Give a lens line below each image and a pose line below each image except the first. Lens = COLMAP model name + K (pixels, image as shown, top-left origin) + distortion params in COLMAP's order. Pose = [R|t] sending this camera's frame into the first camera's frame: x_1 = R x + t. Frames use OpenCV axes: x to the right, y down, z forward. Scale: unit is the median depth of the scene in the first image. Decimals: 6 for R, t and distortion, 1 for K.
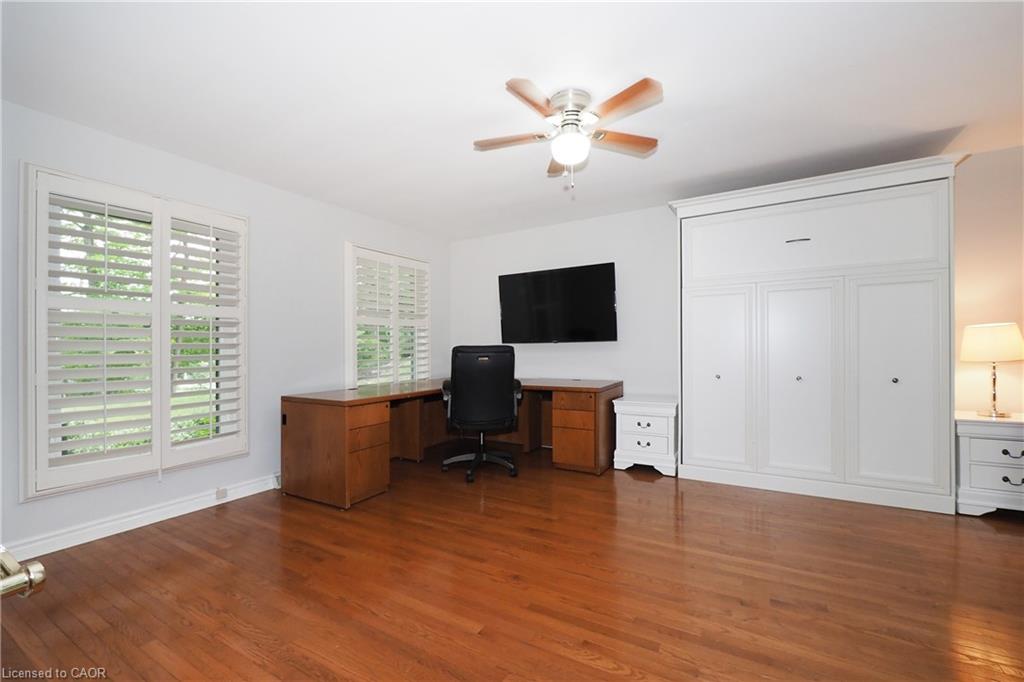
lens RADIAL K [[437.2, 0, 509.0], [0, 437.2, 345.5], [0, 0, 1]] dist [-0.002724, 0.000765]
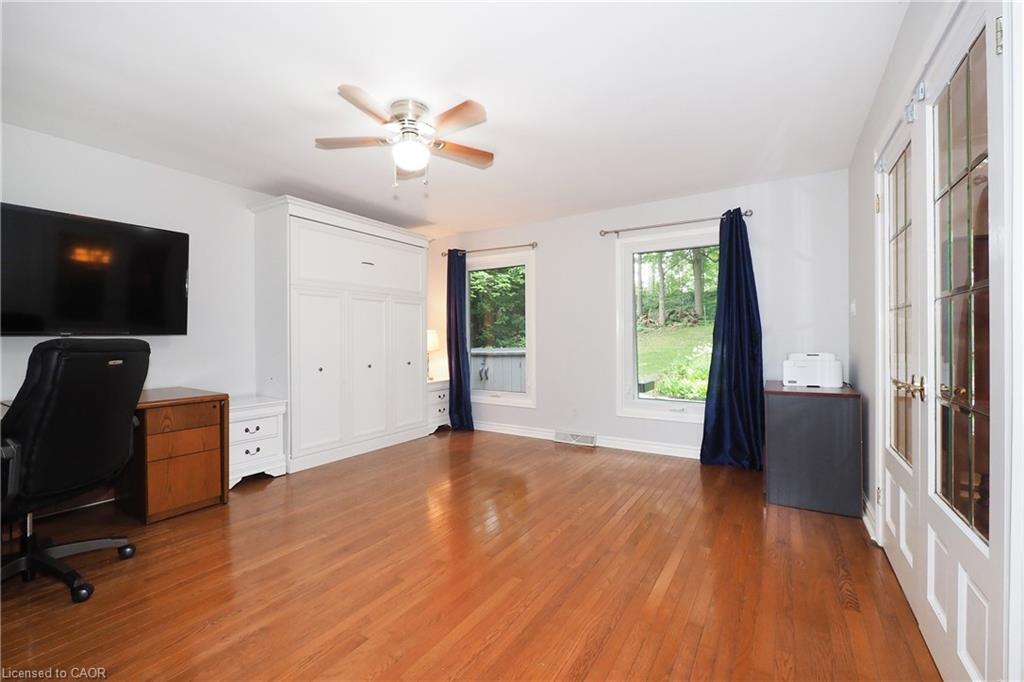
lens RADIAL K [[437.2, 0, 509.1], [0, 437.2, 340.9], [0, 0, 1]] dist [-0.002724, 0.000765]
pose [[0.022016, 0.007538, 0.999729, -0.589576], [-0.001273, 0.999971, -0.007512, 0.006113], [-0.999757, -0.001107, 0.022025, 0.467830]]
